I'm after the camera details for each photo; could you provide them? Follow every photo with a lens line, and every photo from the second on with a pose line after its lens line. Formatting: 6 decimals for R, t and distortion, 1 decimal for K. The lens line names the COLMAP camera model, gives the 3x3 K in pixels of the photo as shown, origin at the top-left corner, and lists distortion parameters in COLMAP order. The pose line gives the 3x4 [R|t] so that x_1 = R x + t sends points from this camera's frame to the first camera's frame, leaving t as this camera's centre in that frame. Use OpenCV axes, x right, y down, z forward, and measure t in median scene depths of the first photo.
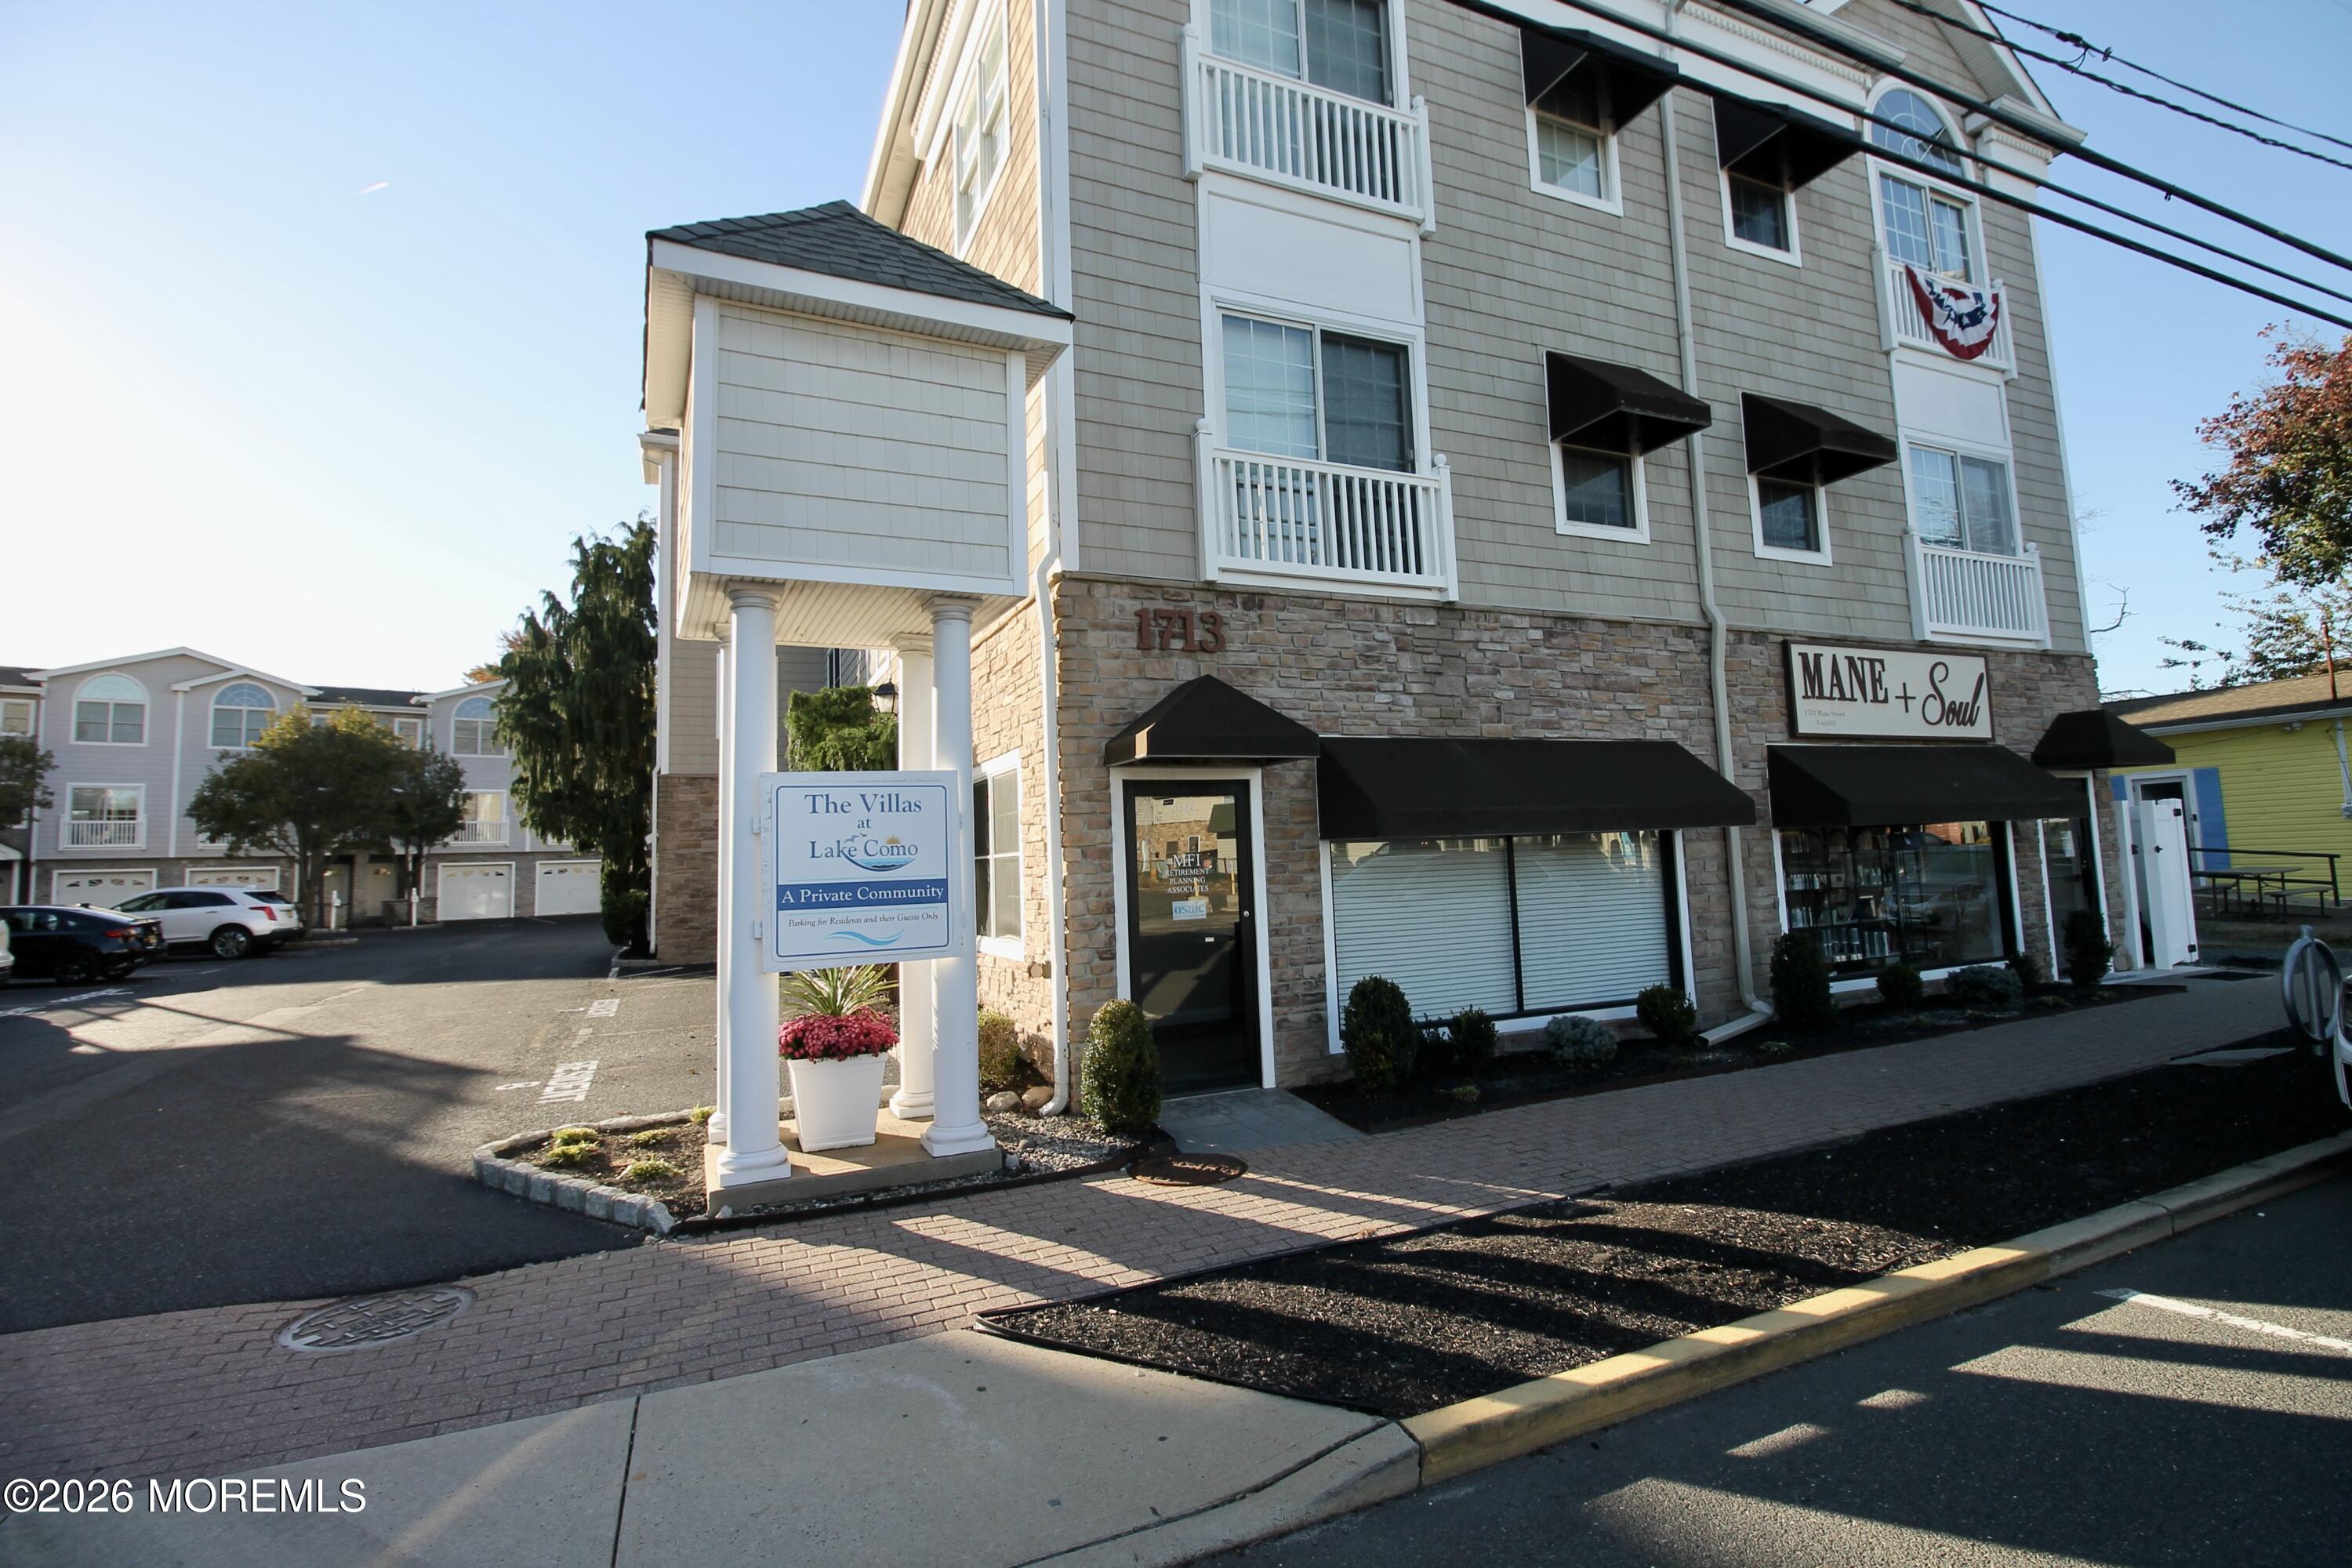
lens RADIAL K [[1090.2, 0, 1193.2], [0, 1090.2, 759.9], [0, 0, 1]] dist [-0.005966, -0.008372]
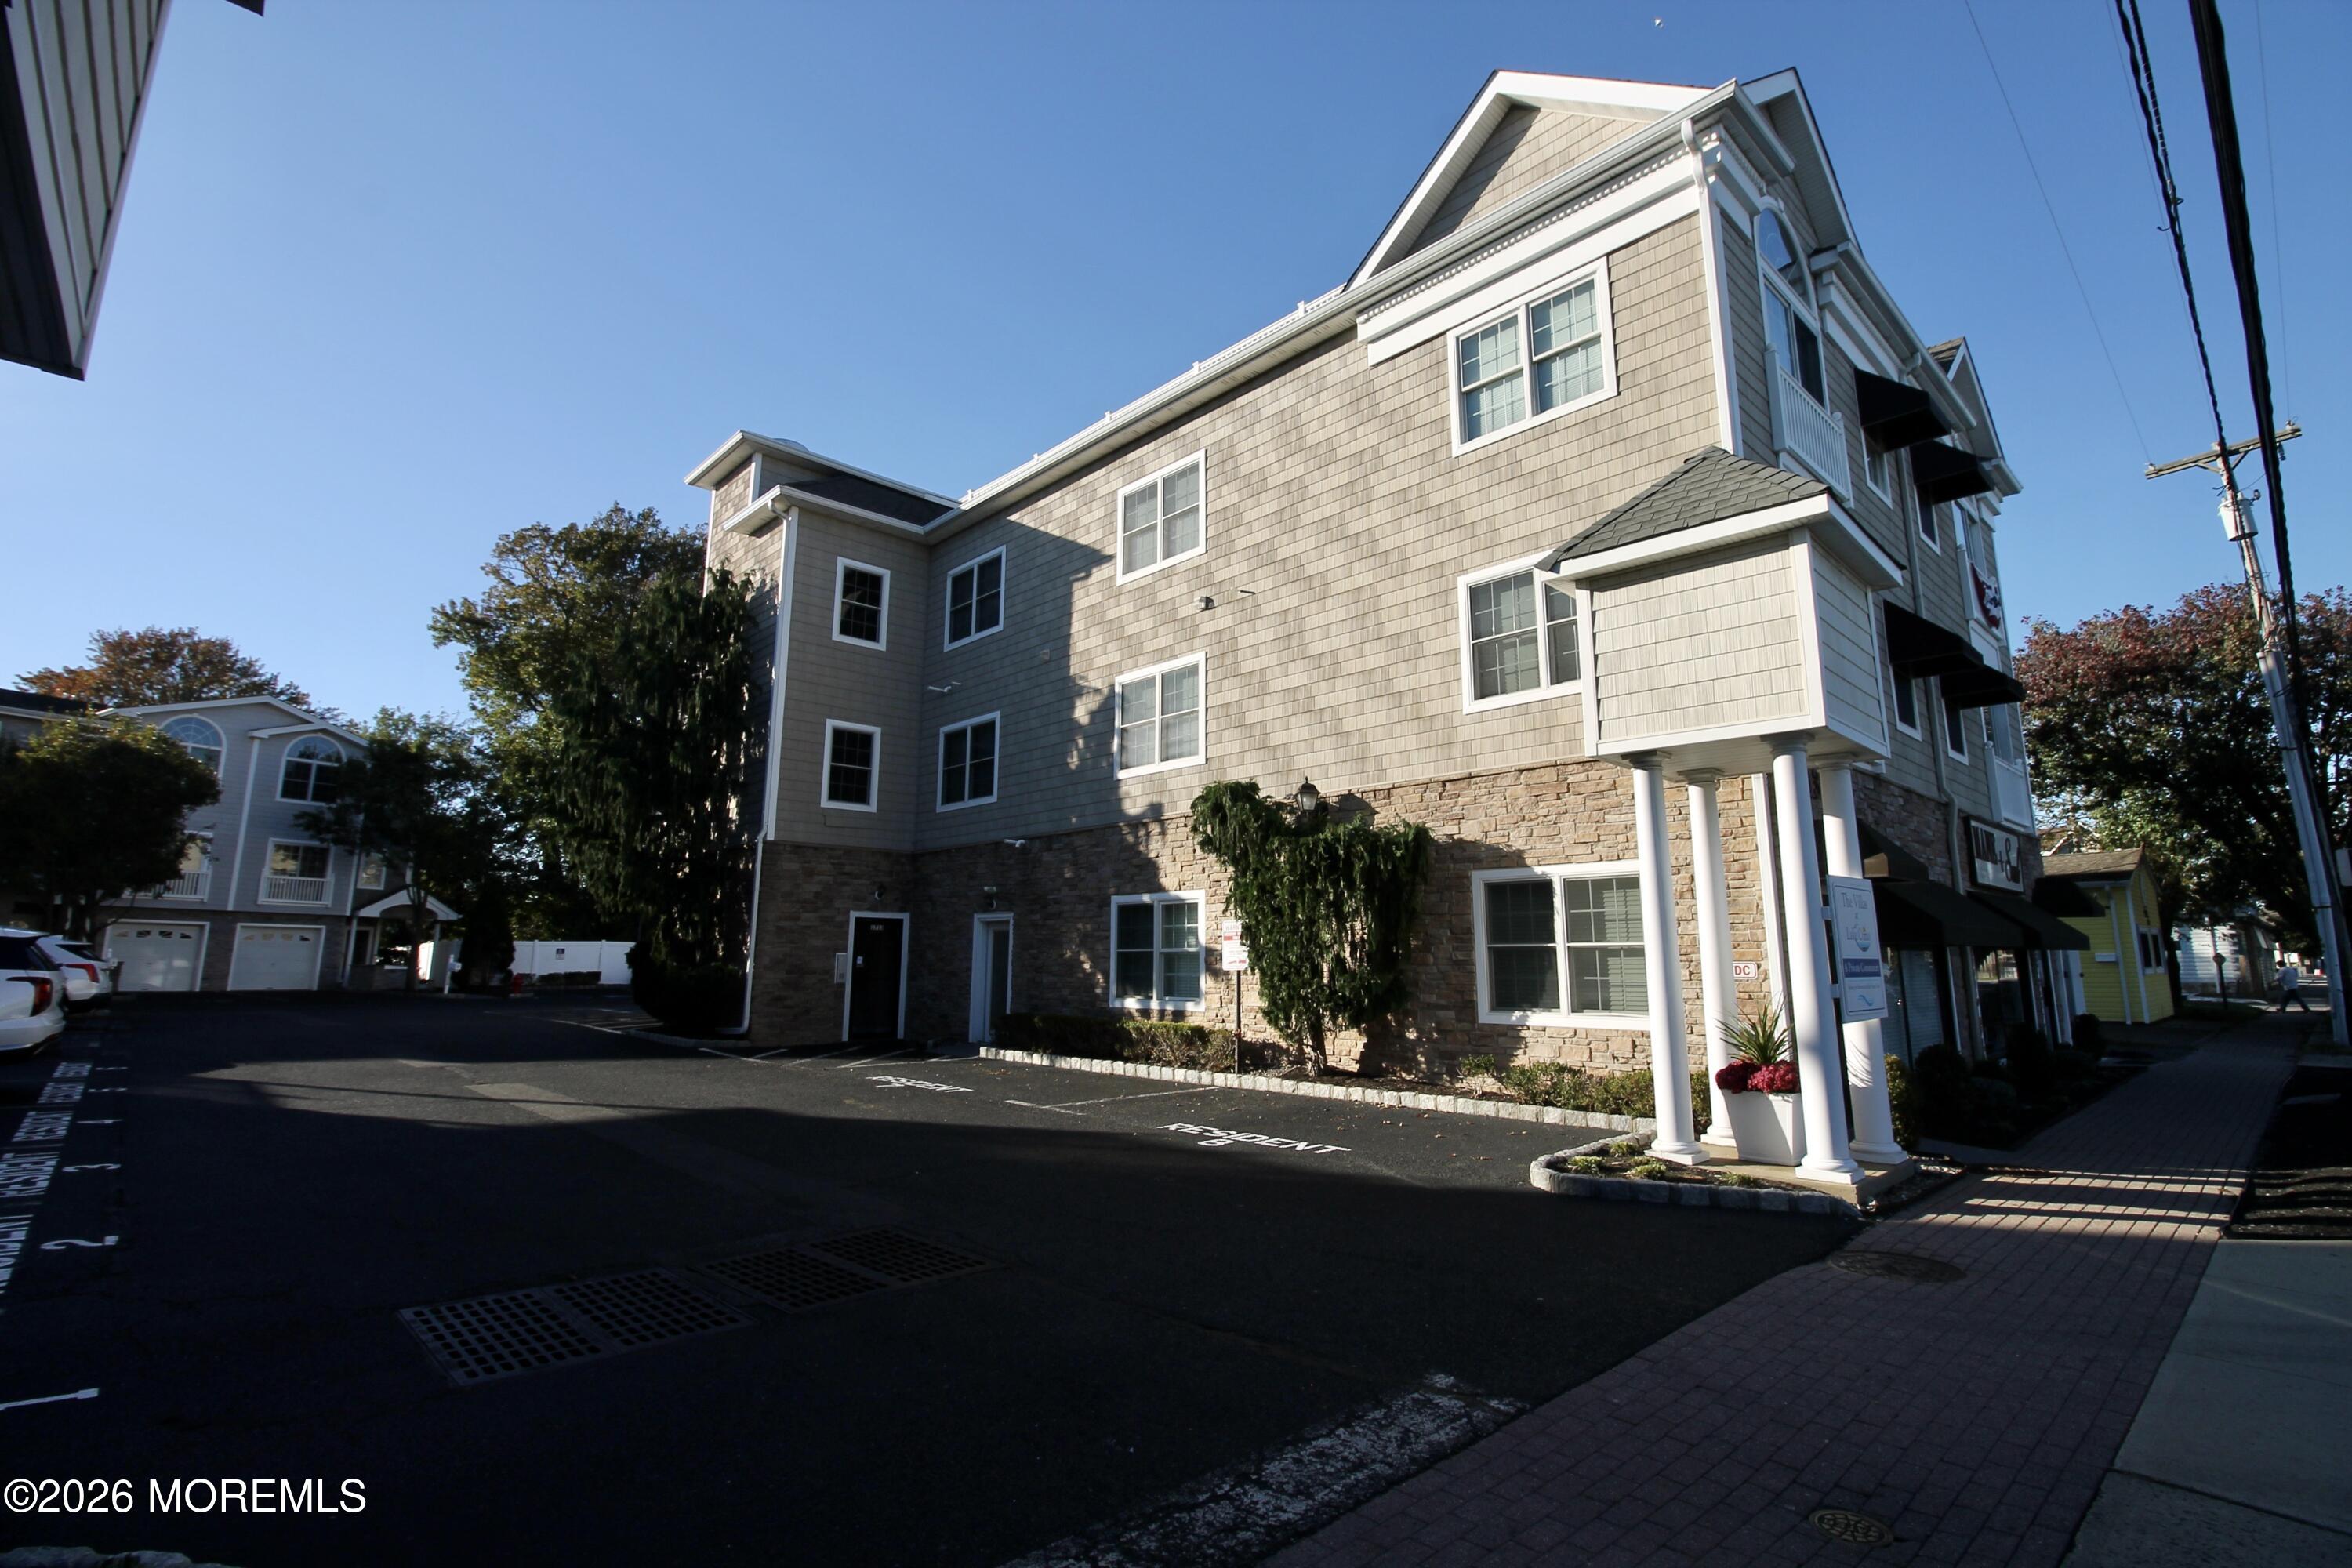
lens RADIAL K [[1090.2, 0, 1188.4], [0, 1090.2, 766.5], [0, 0, 1]] dist [-0.005966, -0.008372]
pose [[0.944894, 0.097046, 0.312662, -0.755285], [-0.068851, 0.992601, -0.100016, 0.032735], [-0.320055, 0.072977, 0.944584, -0.017270]]
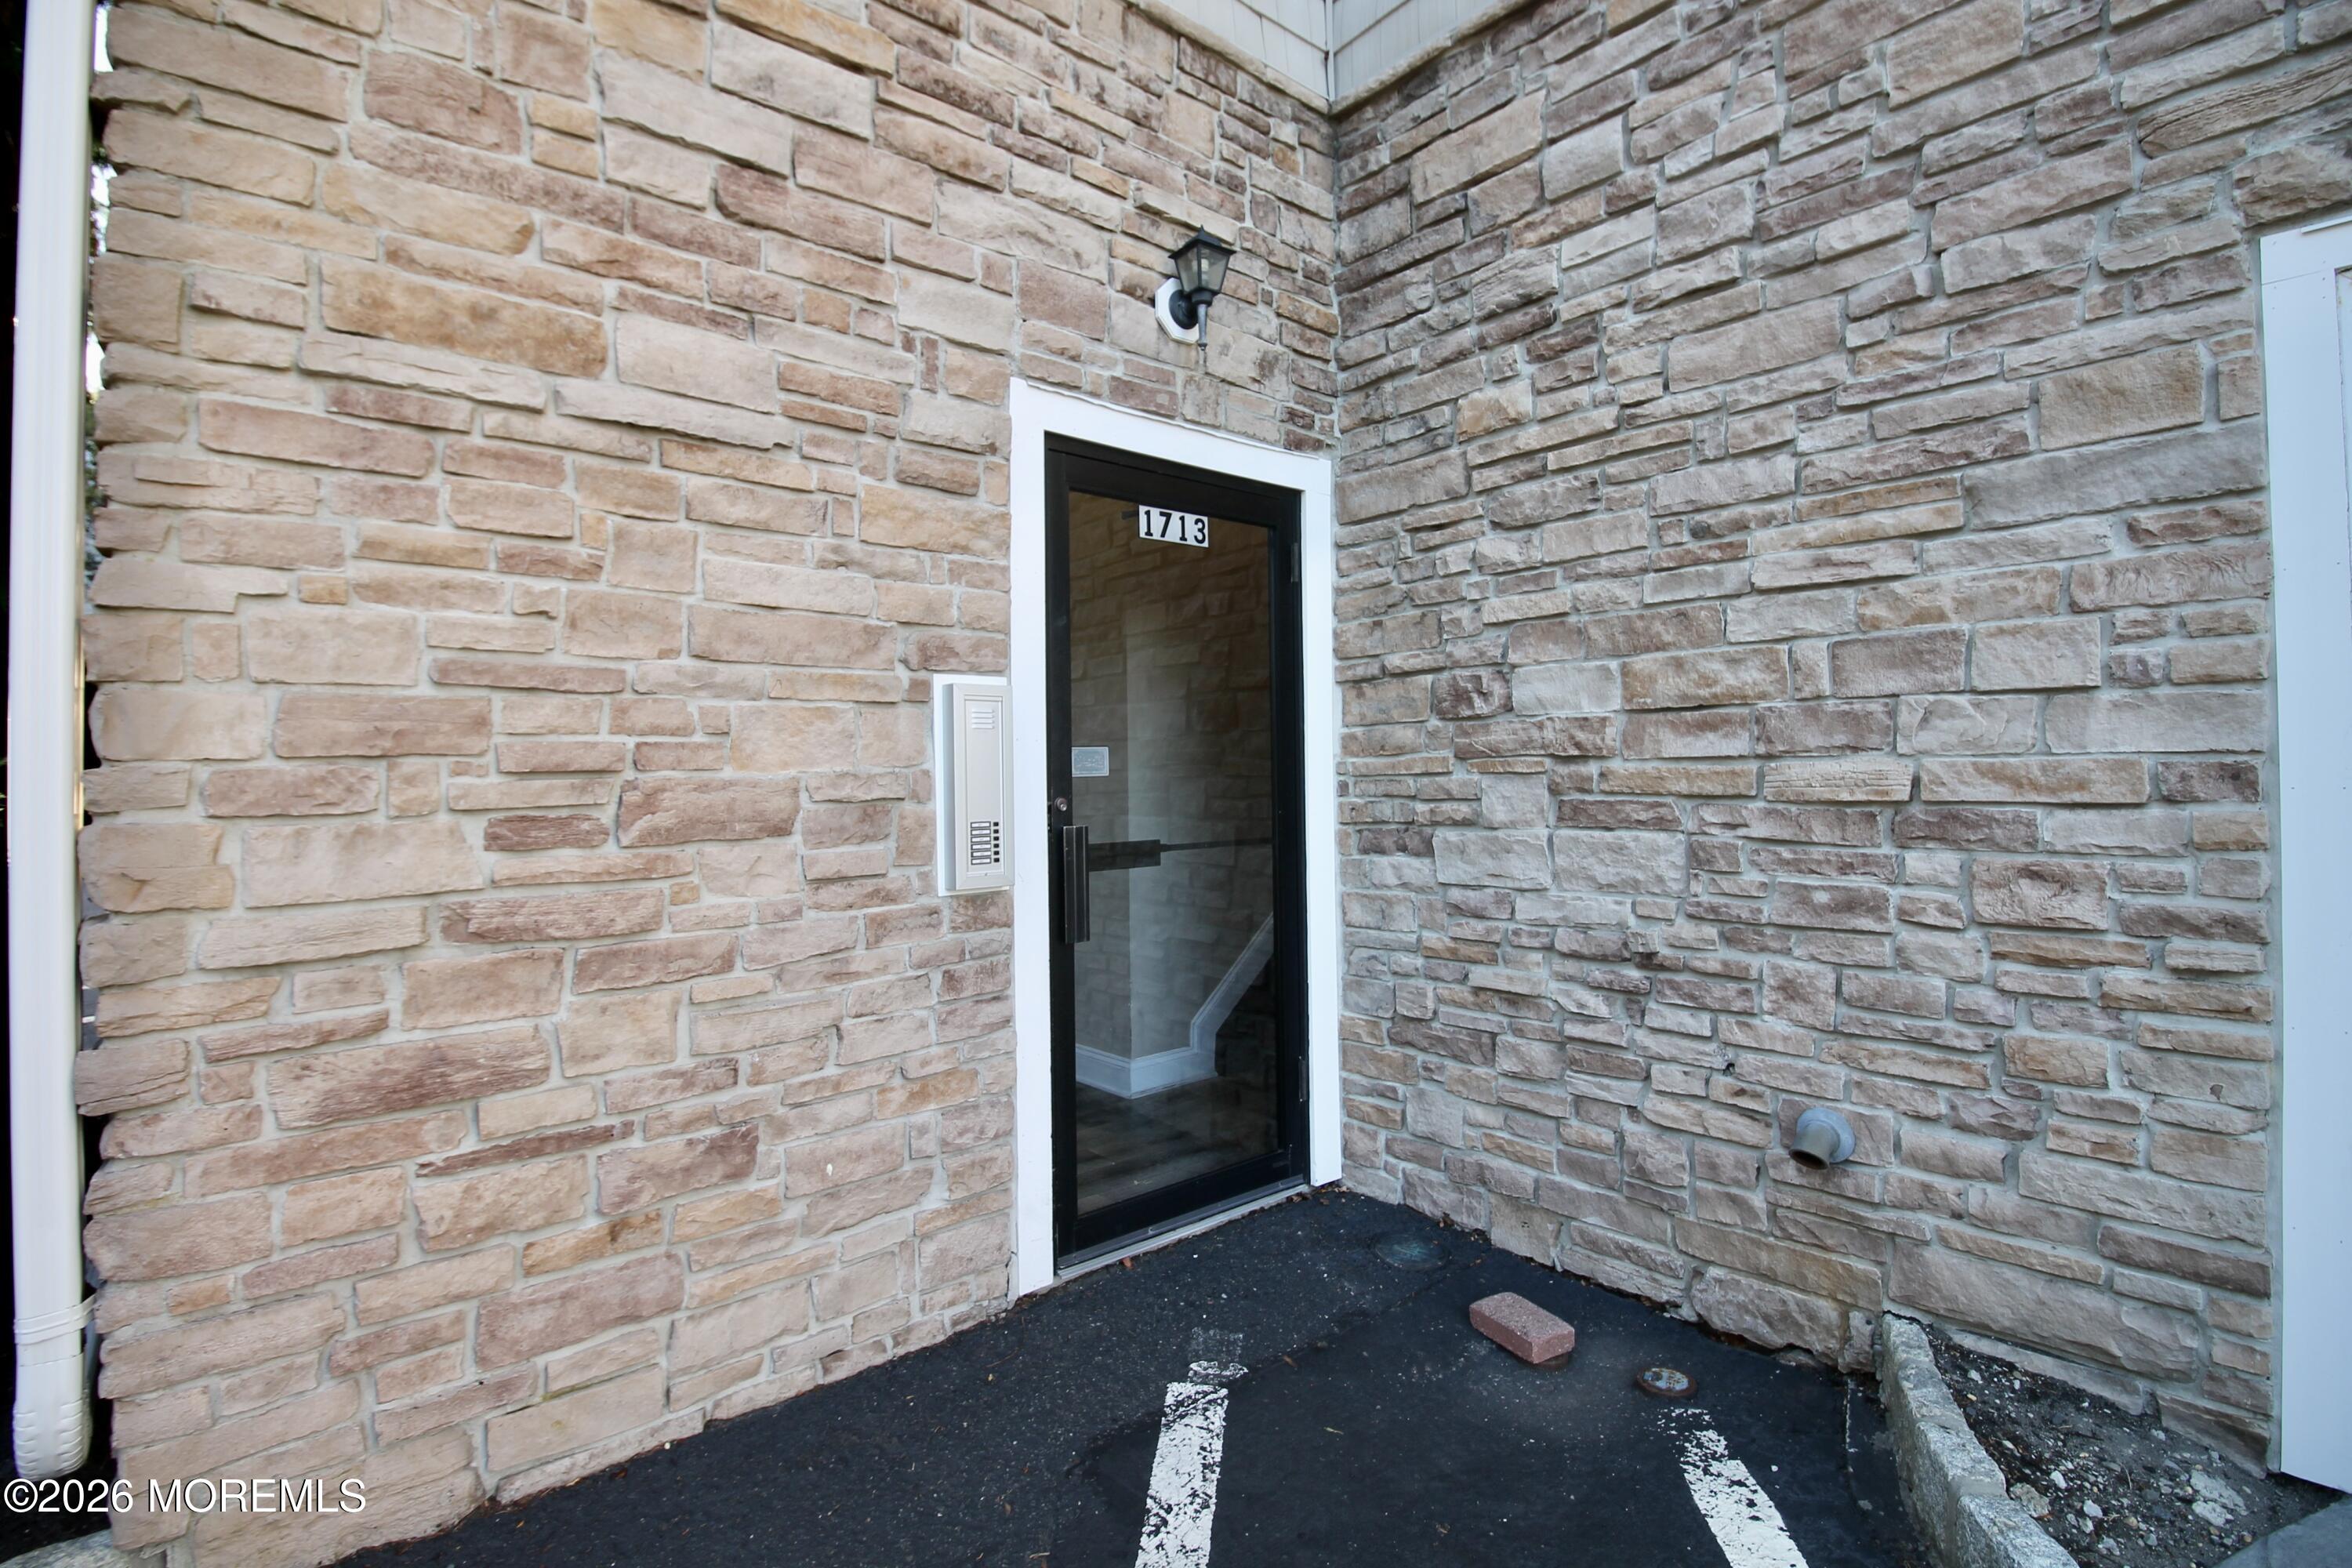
lens RADIAL K [[1090.2, 0, 1181.6], [0, 1090.2, 765.0], [0, 0, 1]] dist [-0.005966, -0.008372]
pose [[0.963714, 0.028421, 0.265420, -0.725381], [-0.053195, 0.994820, 0.086622, 0.181199], [-0.261583, -0.097598, 0.960234, 1.503795]]
